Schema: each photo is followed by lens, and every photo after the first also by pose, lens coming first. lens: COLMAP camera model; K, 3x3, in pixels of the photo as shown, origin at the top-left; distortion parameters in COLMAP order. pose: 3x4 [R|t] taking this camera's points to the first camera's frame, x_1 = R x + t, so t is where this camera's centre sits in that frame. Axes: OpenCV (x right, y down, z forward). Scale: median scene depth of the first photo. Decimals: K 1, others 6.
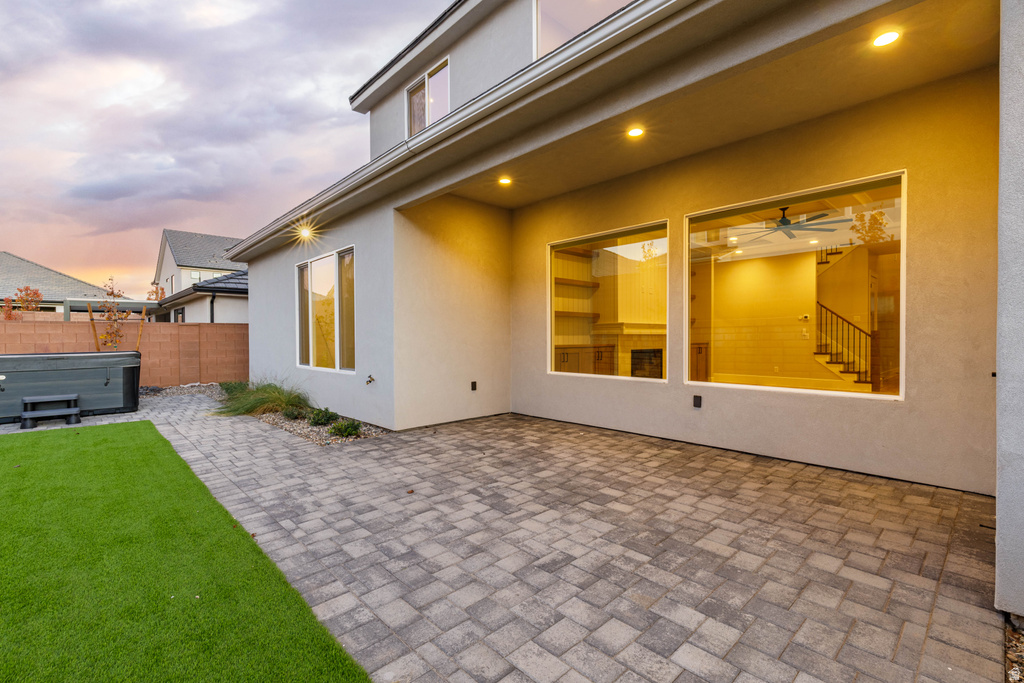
lens RADIAL K [[458.3, 0, 516.0], [0, 458.3, 342.9], [0, 0, 1]] dist [0.008037, -0.001250]
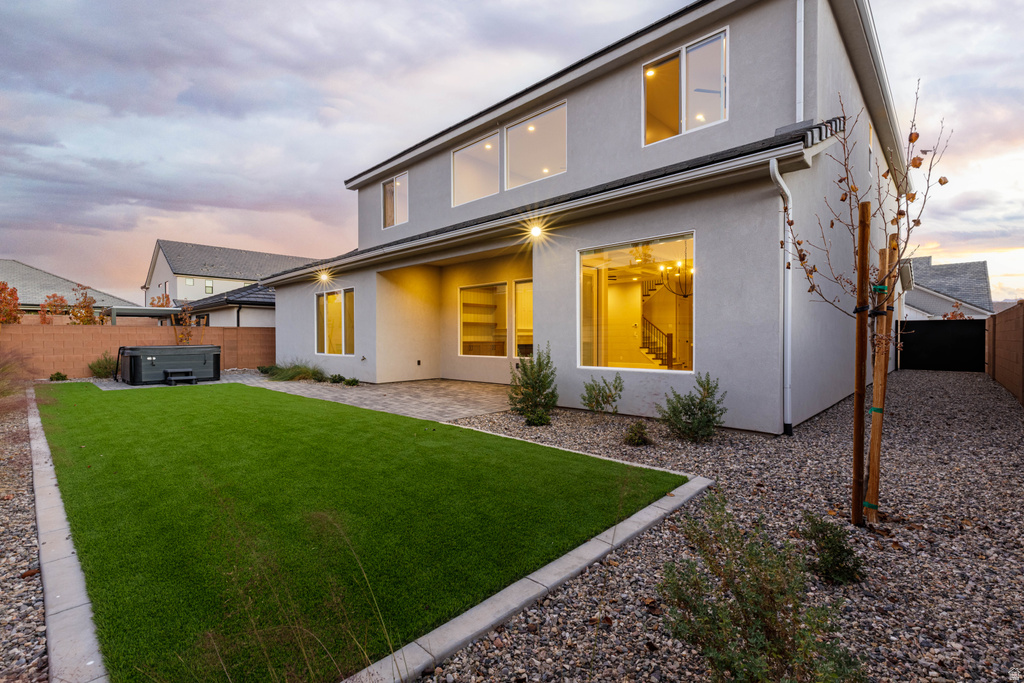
lens RADIAL K [[458.3, 0, 516.0], [0, 458.3, 342.9], [0, 0, 1]] dist [0.008037, -0.001250]
pose [[0.998526, 0.001339, 0.054260, 0.324712], [-0.001204, 0.999996, -0.002520, 0.028198], [-0.054263, 0.002451, 0.998524, -1.427835]]
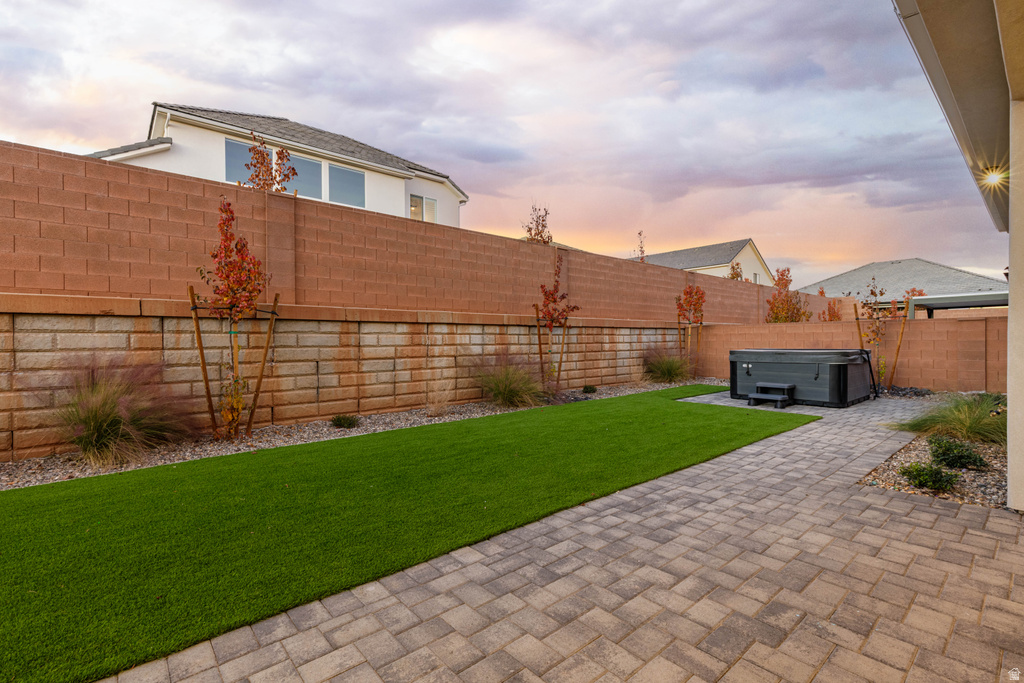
lens RADIAL K [[458.3, 0, 516.0], [0, 458.3, 342.9], [0, 0, 1]] dist [0.008037, -0.001250]
pose [[-0.041678, 0.014810, -0.999021, 0.435369], [-0.006628, 0.999864, 0.015099, -0.014246], [0.999109, 0.007251, -0.041575, 0.606343]]
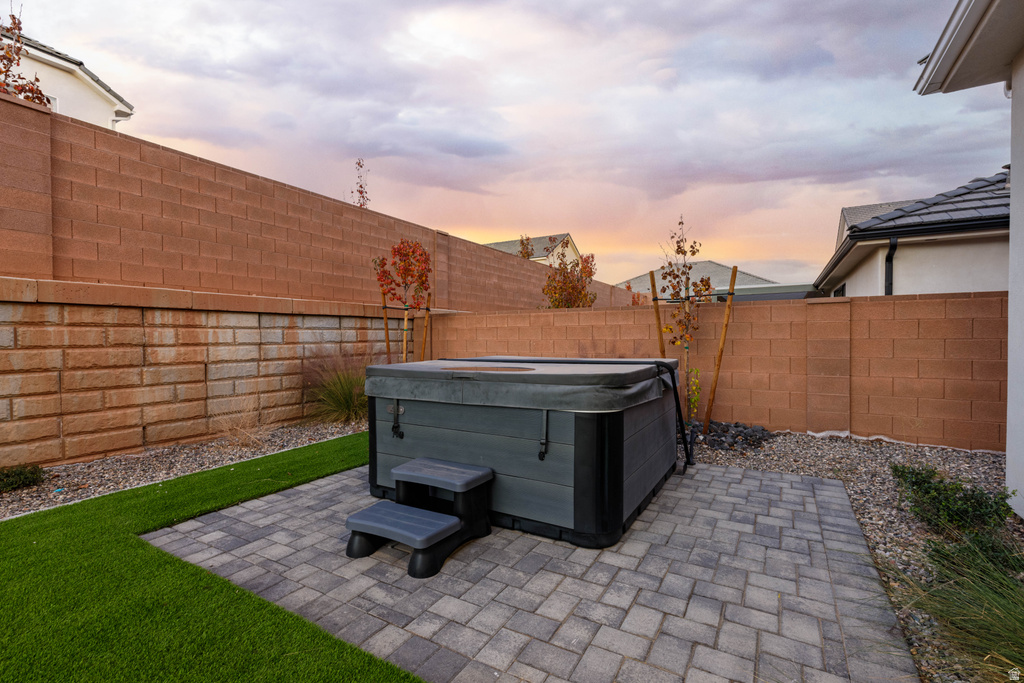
lens RADIAL K [[458.3, 0, 516.0], [0, 458.3, 342.9], [0, 0, 1]] dist [0.008037, -0.001250]
pose [[0.282771, 0.017323, -0.959031, -1.012933], [-0.010312, 0.999834, 0.015020, -0.008125], [0.959132, 0.005642, 0.282902, 1.615515]]
